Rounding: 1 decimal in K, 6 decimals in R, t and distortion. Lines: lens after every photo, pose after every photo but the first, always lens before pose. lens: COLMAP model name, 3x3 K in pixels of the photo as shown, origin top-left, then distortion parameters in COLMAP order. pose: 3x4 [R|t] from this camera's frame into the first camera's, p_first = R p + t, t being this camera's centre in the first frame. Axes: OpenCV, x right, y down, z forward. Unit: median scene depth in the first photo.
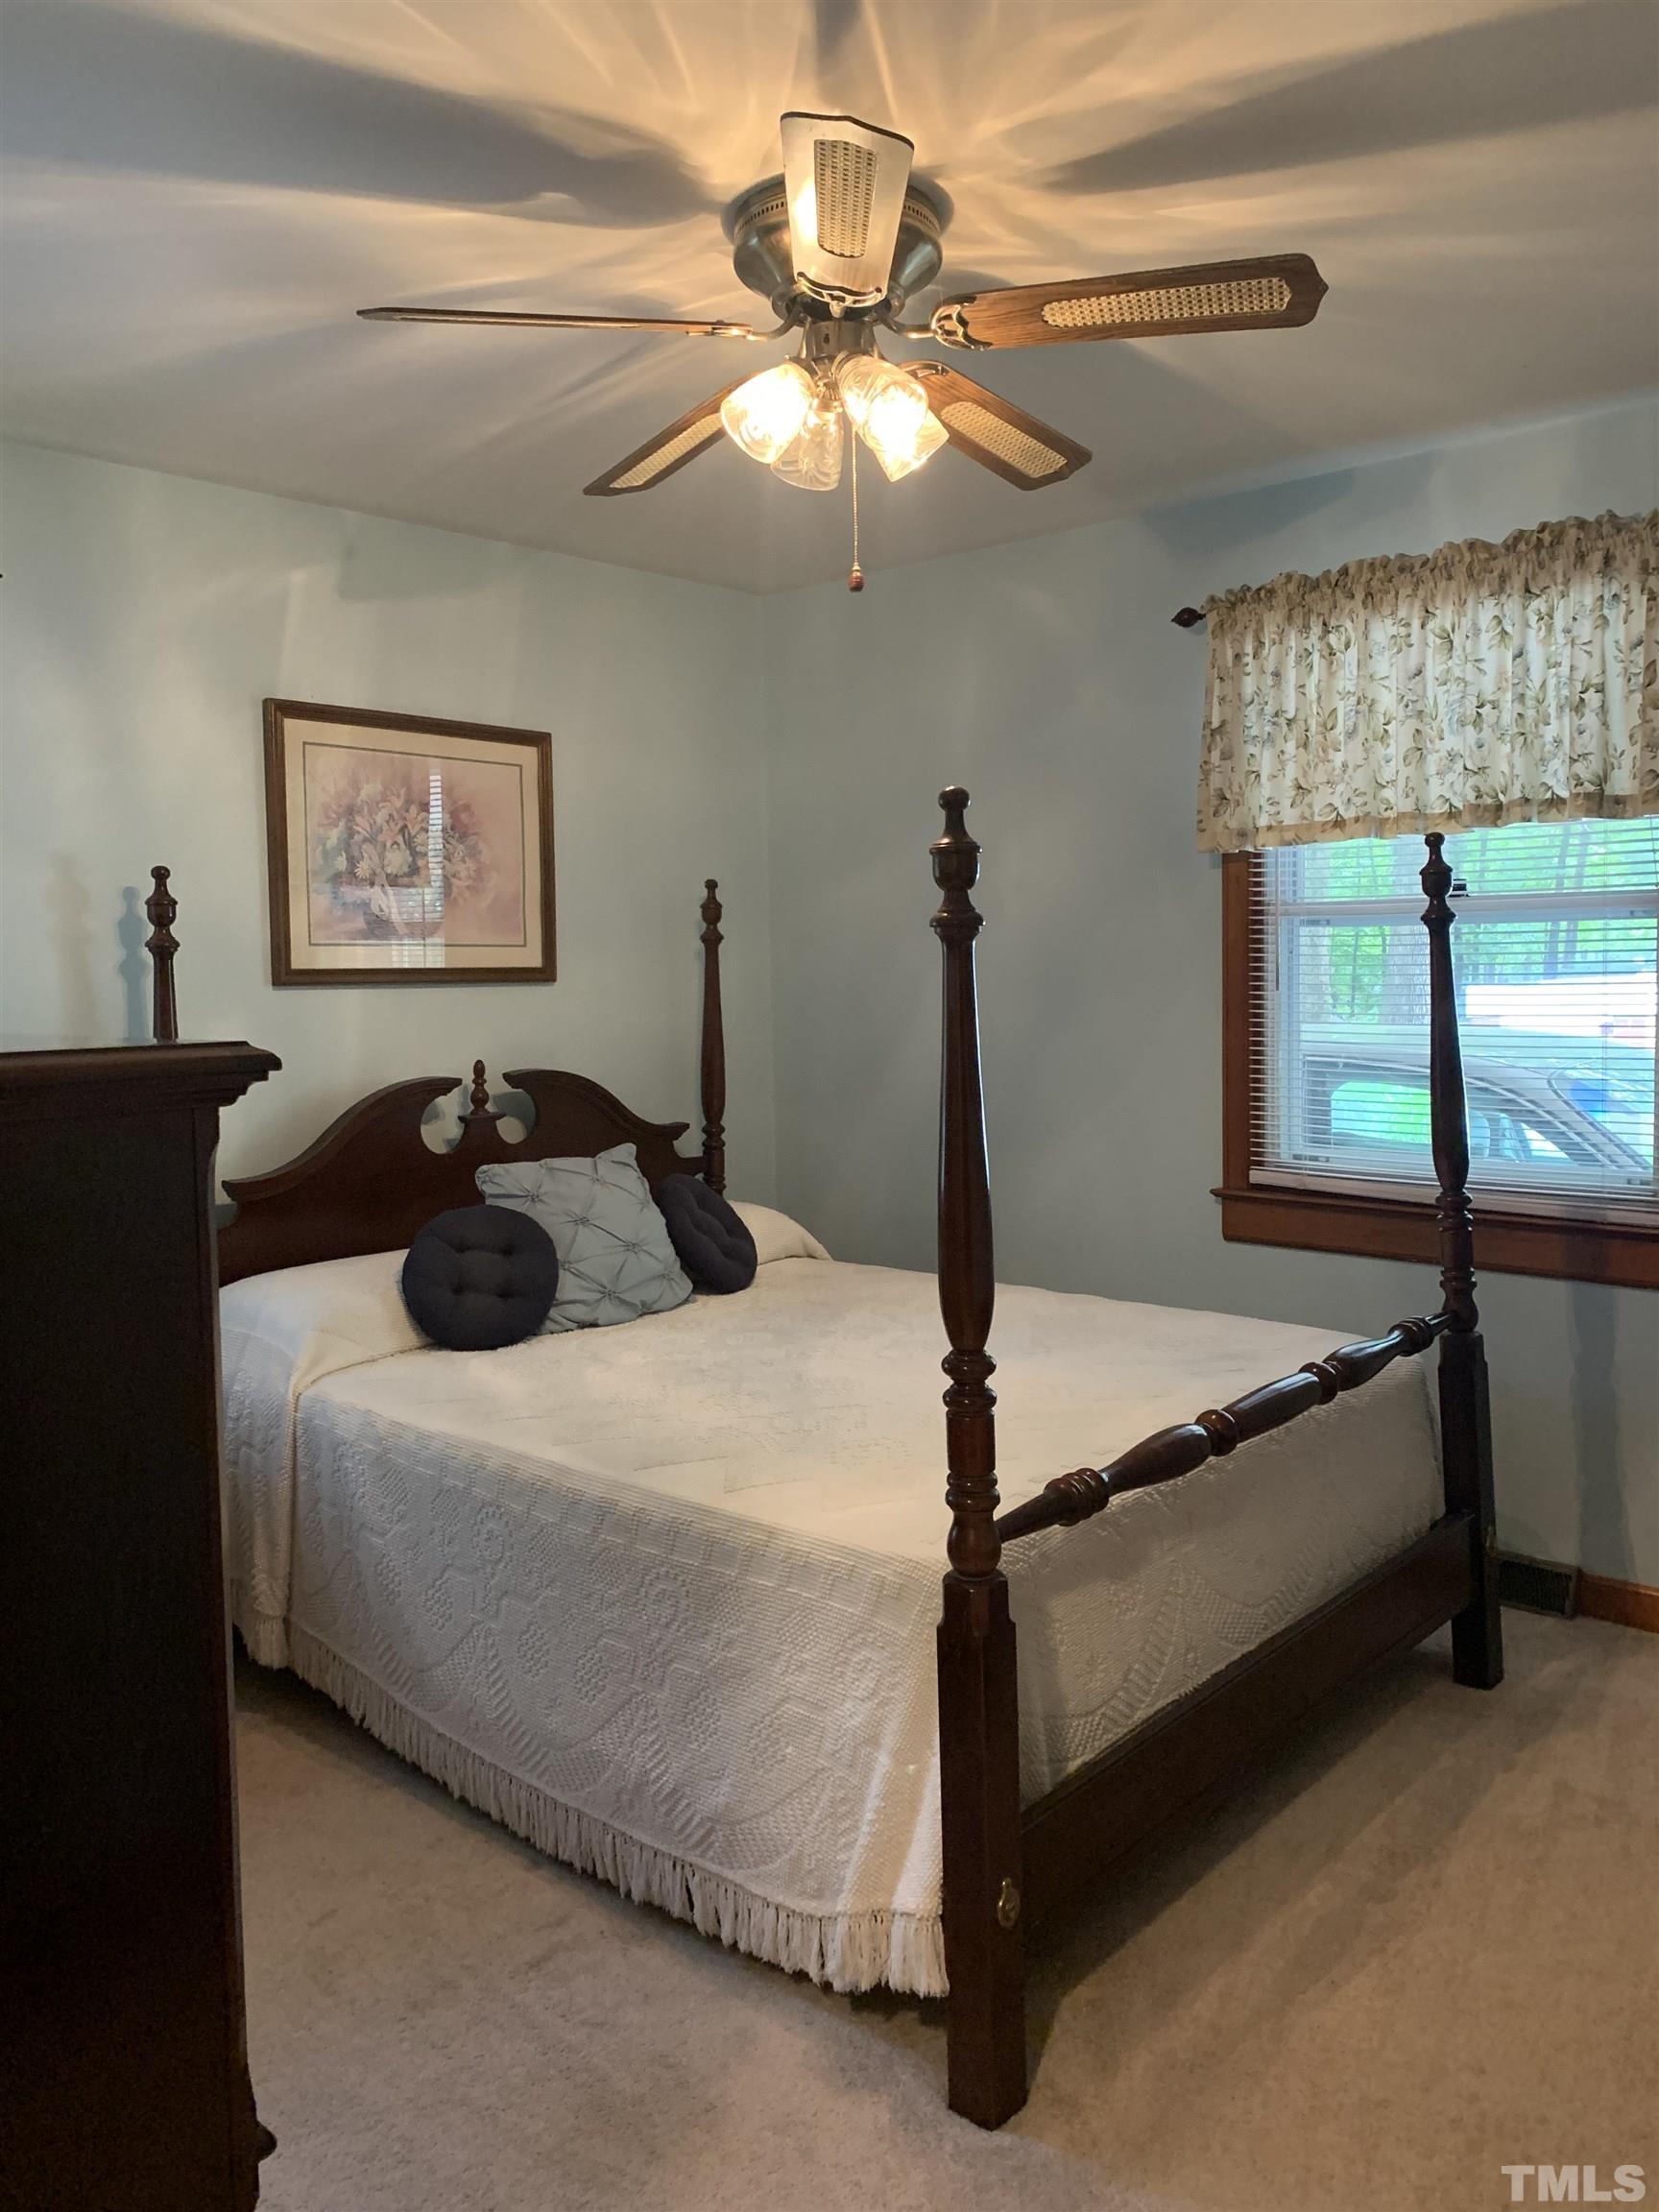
lens RADIAL K [[1732.4, 0, 822.1], [0, 1732.4, 1091.6], [0, 0, 1]] dist [0.096701, -0.198607]
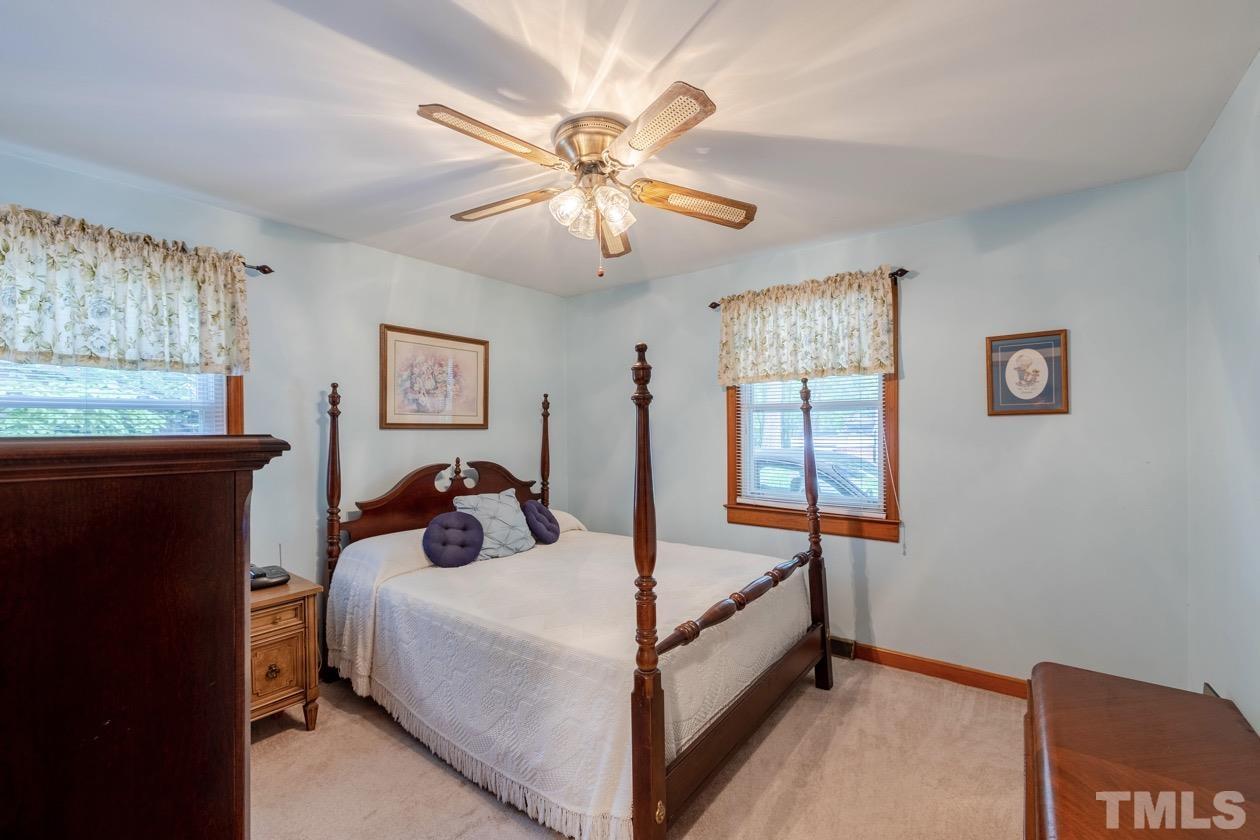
lens RADIAL K [[537.2, 0, 645.9], [0, 537.2, 431.5], [0, 0, 1]] dist [-0.000939, -0.000038]
pose [[0.993425, 0.012640, 0.113785, -0.001512], [-0.004202, 0.997243, -0.074091, 0.003454], [-0.114408, 0.073125, 0.990739, 0.170851]]
